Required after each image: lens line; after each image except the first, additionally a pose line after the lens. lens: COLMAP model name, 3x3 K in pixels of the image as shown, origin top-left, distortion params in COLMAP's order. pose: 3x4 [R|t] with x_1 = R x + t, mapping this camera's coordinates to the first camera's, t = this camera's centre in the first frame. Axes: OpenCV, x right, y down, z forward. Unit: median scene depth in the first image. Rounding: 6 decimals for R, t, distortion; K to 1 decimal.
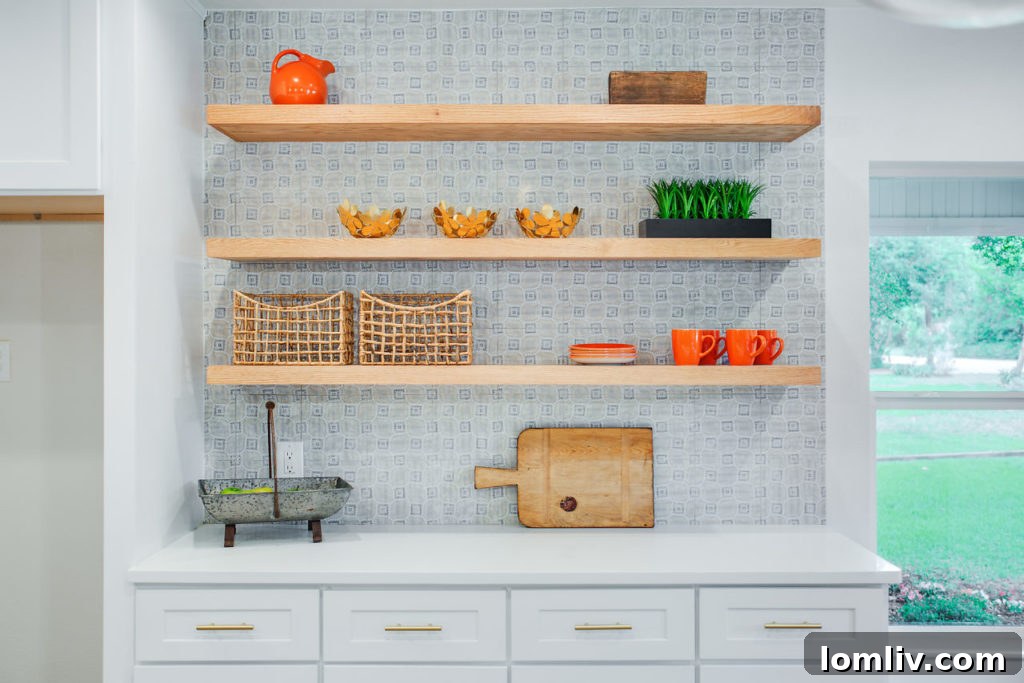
lens RADIAL K [[1031.5, 0, 537.8], [0, 1031.5, 331.1], [0, 0, 1]] dist [-0.007812, 0.000000]
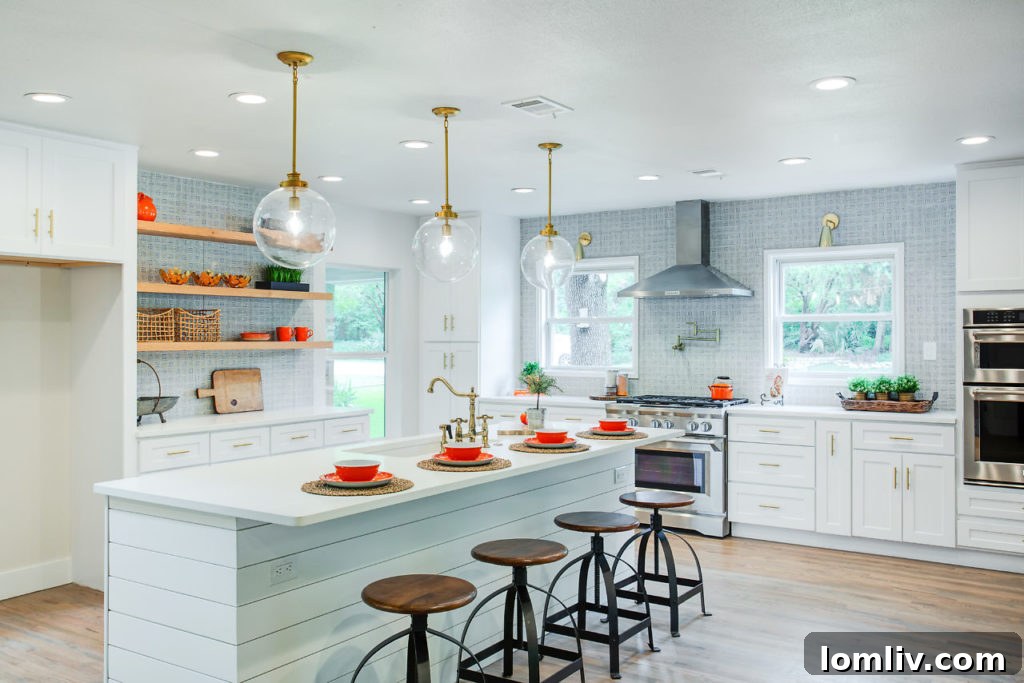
lens RADIAL K [[1051.4, 0, 512.4], [0, 1051.4, 333.4], [0, 0, 1]] dist [0.070968, 0.000000]
pose [[0.542805, 0.003999, 0.839849, -1.604776], [-0.006771, 0.999977, -0.000385, 0.010139], [-0.839831, -0.005478, 0.542820, -0.796059]]
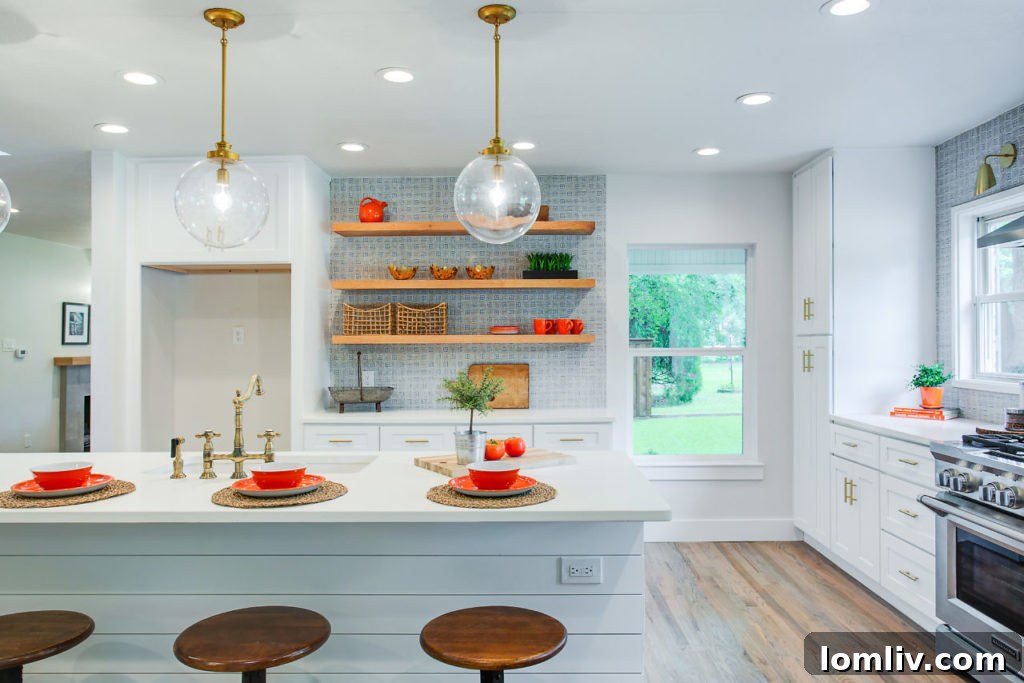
lens RADIAL K [[791.3, 0, 514.6], [0, 791.3, 322.3], [0, 0, 1]] dist [0.004522, 0.005139]
pose [[0.998210, -0.004004, -0.059680, 0.182286], [0.002732, 0.999768, -0.021388, 0.040132], [0.059752, 0.021187, 0.997988, -0.703685]]
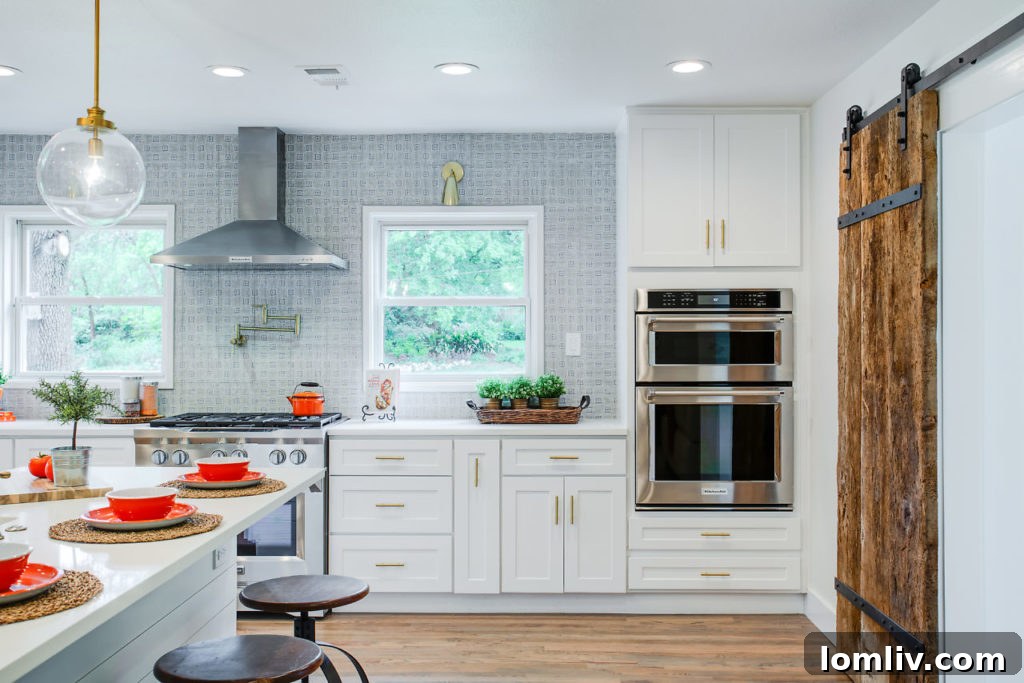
lens RADIAL K [[1031.5, 0, 515.5], [0, 1031.5, 337.3], [0, 0, 1]] dist [-0.007812, 0.000000]
pose [[-0.007563, 0.009842, 0.999923, -0.957940], [-0.006136, 0.999932, -0.009889, 0.047133], [-0.999953, -0.006210, -0.007502, -0.199038]]
